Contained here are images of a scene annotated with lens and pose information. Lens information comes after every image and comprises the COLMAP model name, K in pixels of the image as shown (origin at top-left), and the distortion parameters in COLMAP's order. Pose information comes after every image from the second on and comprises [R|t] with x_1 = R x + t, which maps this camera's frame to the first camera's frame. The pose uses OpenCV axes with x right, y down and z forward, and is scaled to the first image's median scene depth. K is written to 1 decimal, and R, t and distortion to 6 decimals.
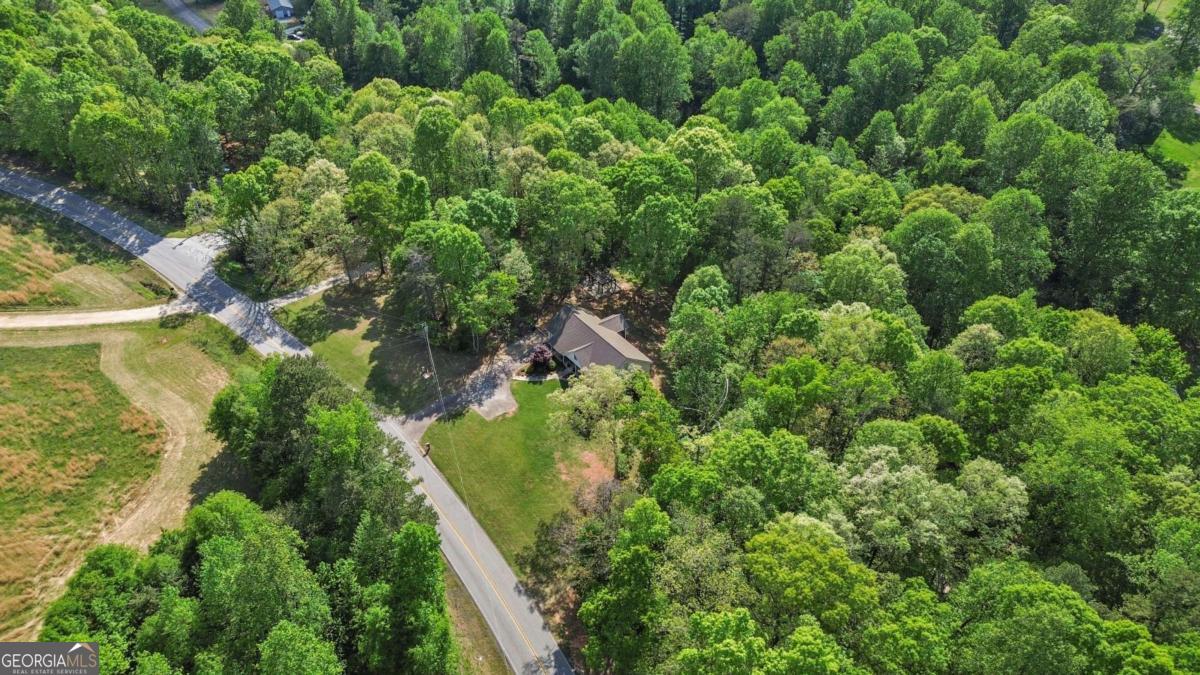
lens RADIAL K [[849.8, 0, 600.0], [0, 849.8, 337.5], [0, 0, 1]] dist [0.003622, -0.000641]
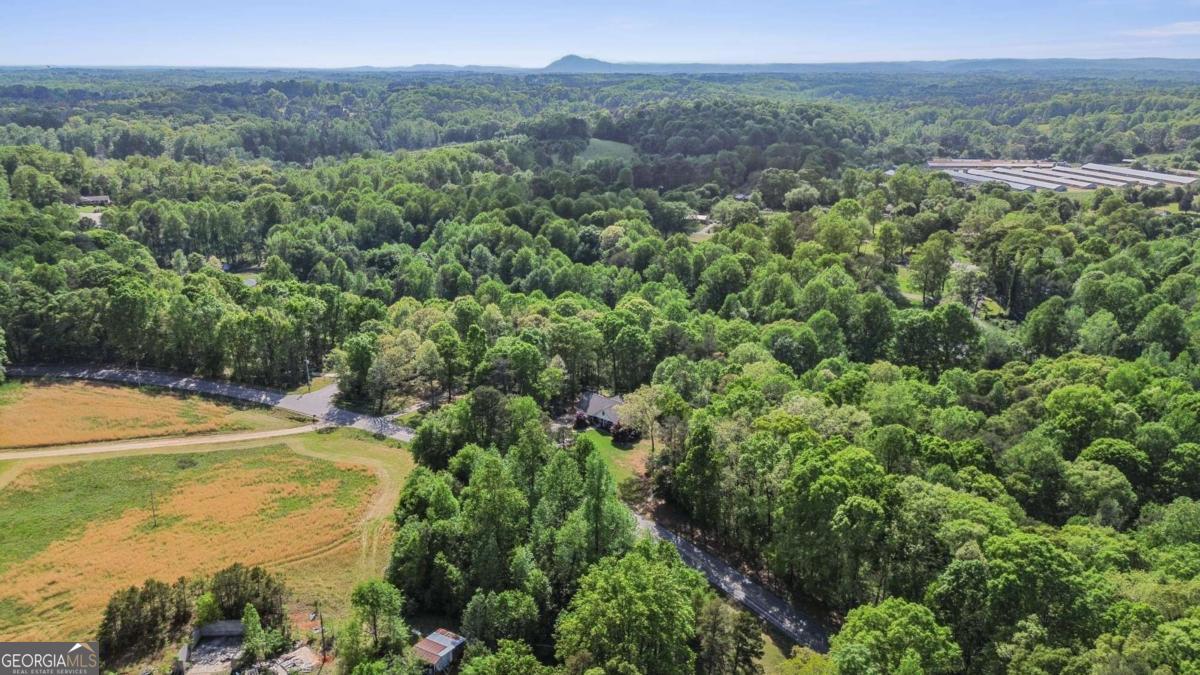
lens RADIAL K [[849.8, 0, 600.0], [0, 849.8, 337.5], [0, 0, 1]] dist [0.003622, -0.000641]
pose [[0.967613, -0.074033, 0.241339, -0.321285], [0.155538, 0.927847, -0.338981, 0.337974], [-0.198830, 0.365540, 0.909312, -0.411867]]
